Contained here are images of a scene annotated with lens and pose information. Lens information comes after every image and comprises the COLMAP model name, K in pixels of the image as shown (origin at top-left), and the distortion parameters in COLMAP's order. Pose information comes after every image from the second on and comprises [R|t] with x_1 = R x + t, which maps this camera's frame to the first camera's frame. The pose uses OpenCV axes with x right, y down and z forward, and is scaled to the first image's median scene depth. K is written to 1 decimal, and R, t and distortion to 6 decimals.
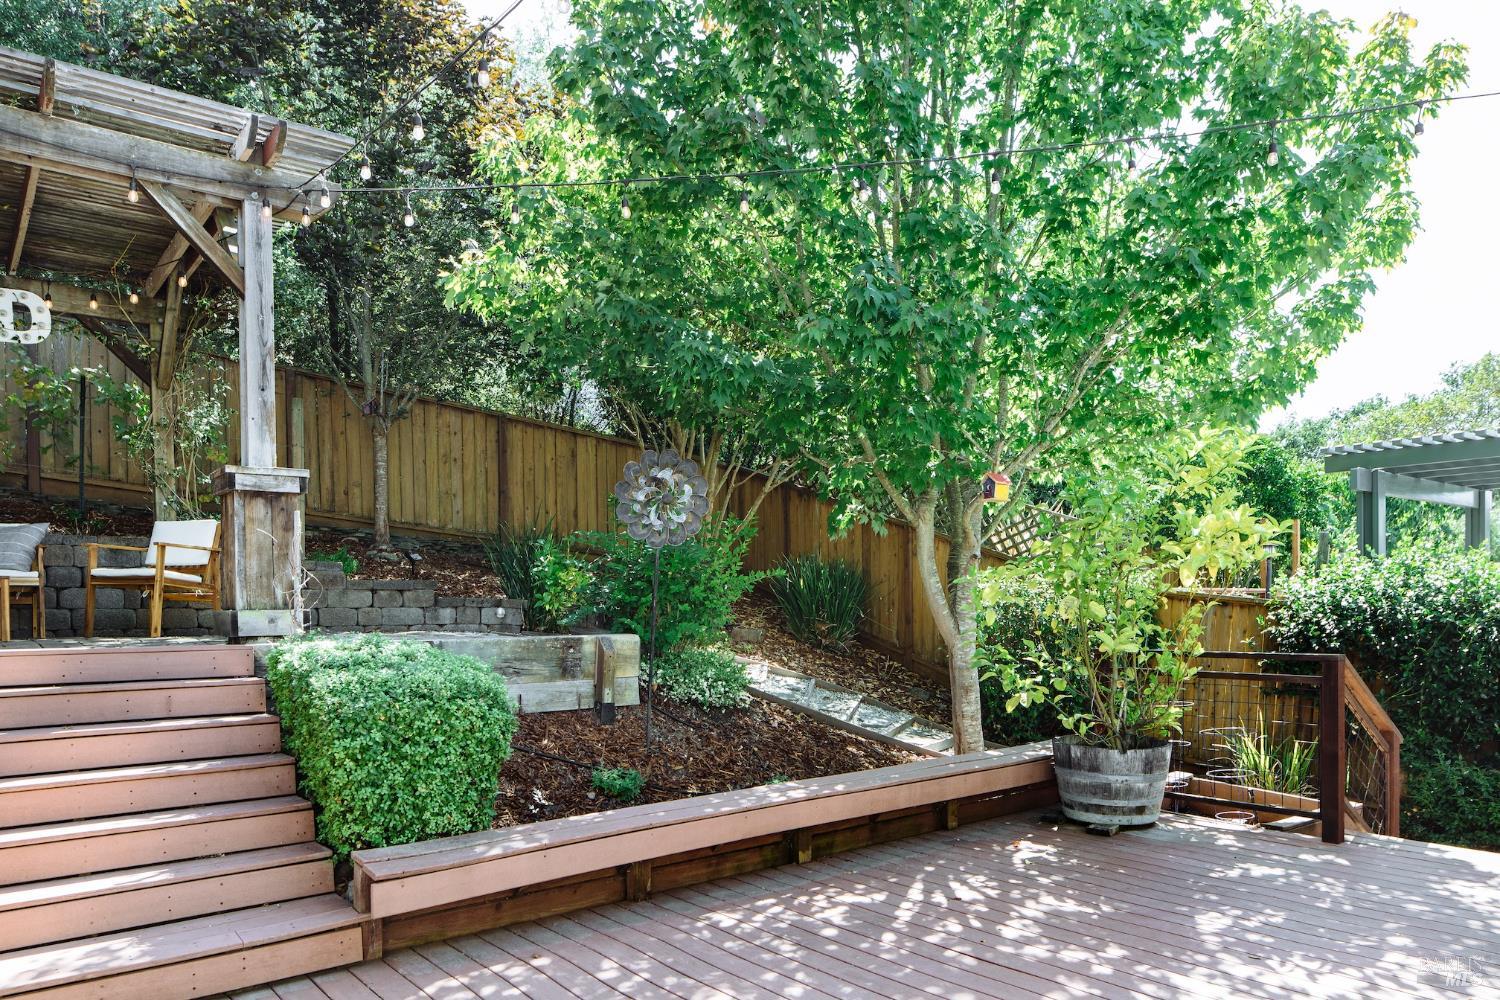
lens RADIAL K [[1011.8, 0, 750.0], [0, 1011.8, 500.0], [0, 0, 1]] dist [-0.004928, -0.006996]
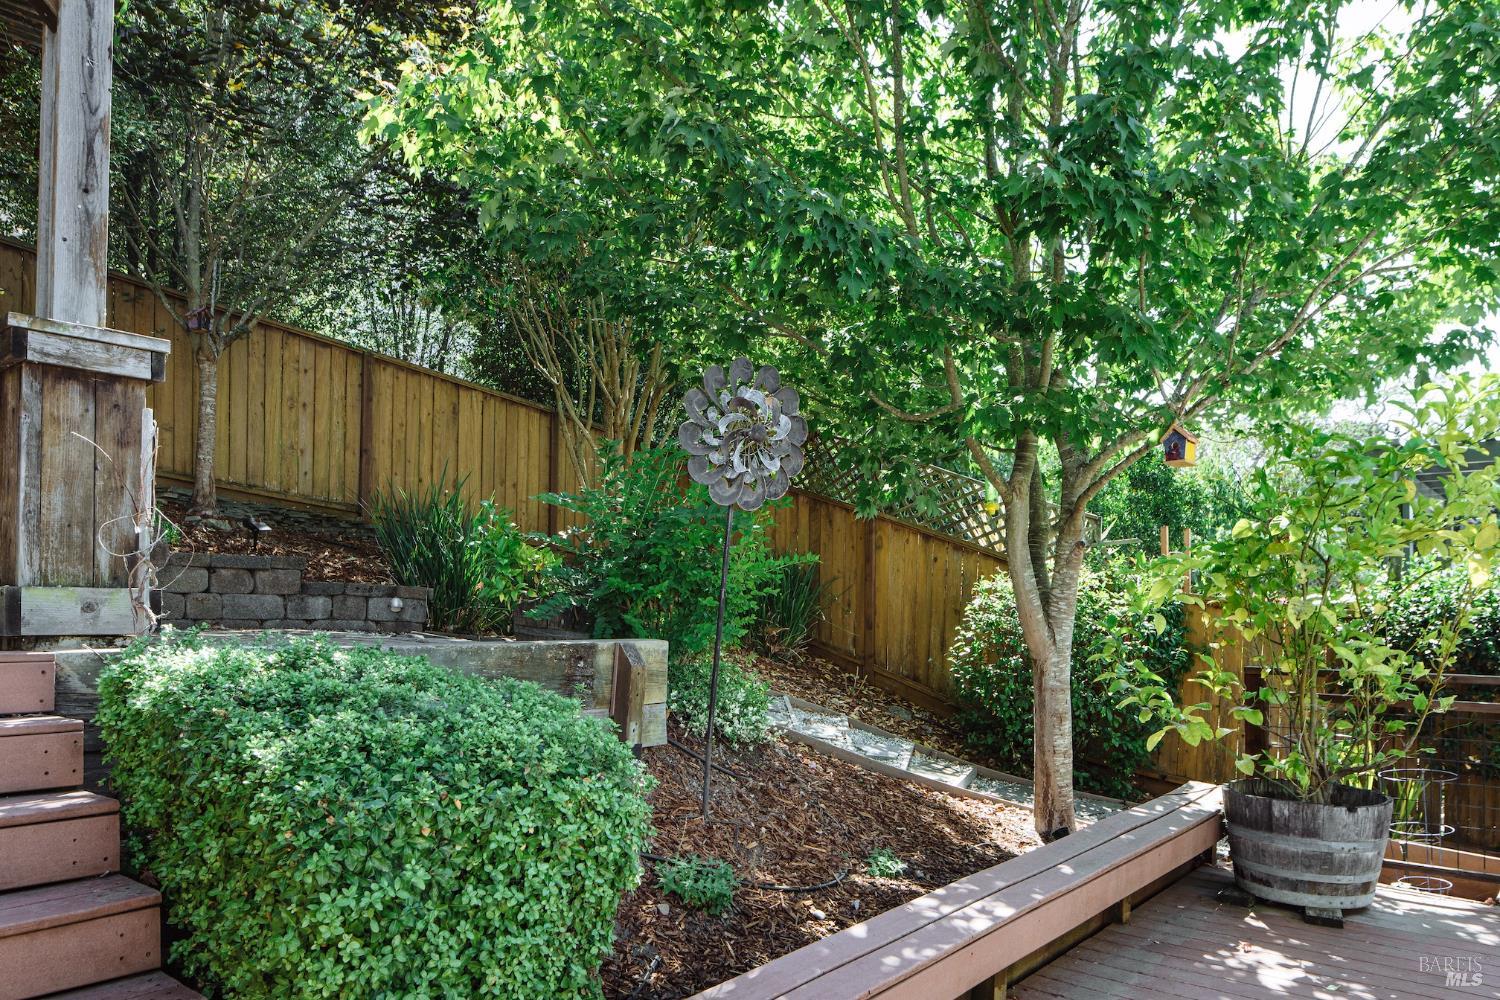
lens RADIAL K [[1011.8, 0, 750.0], [0, 1011.8, 500.0], [0, 0, 1]] dist [-0.004928, -0.006996]
pose [[0.980034, 0.041642, 0.194421, -0.220607], [-0.041119, 0.999132, -0.006725, 0.048326], [-0.194532, -0.001403, 0.980895, 0.378256]]
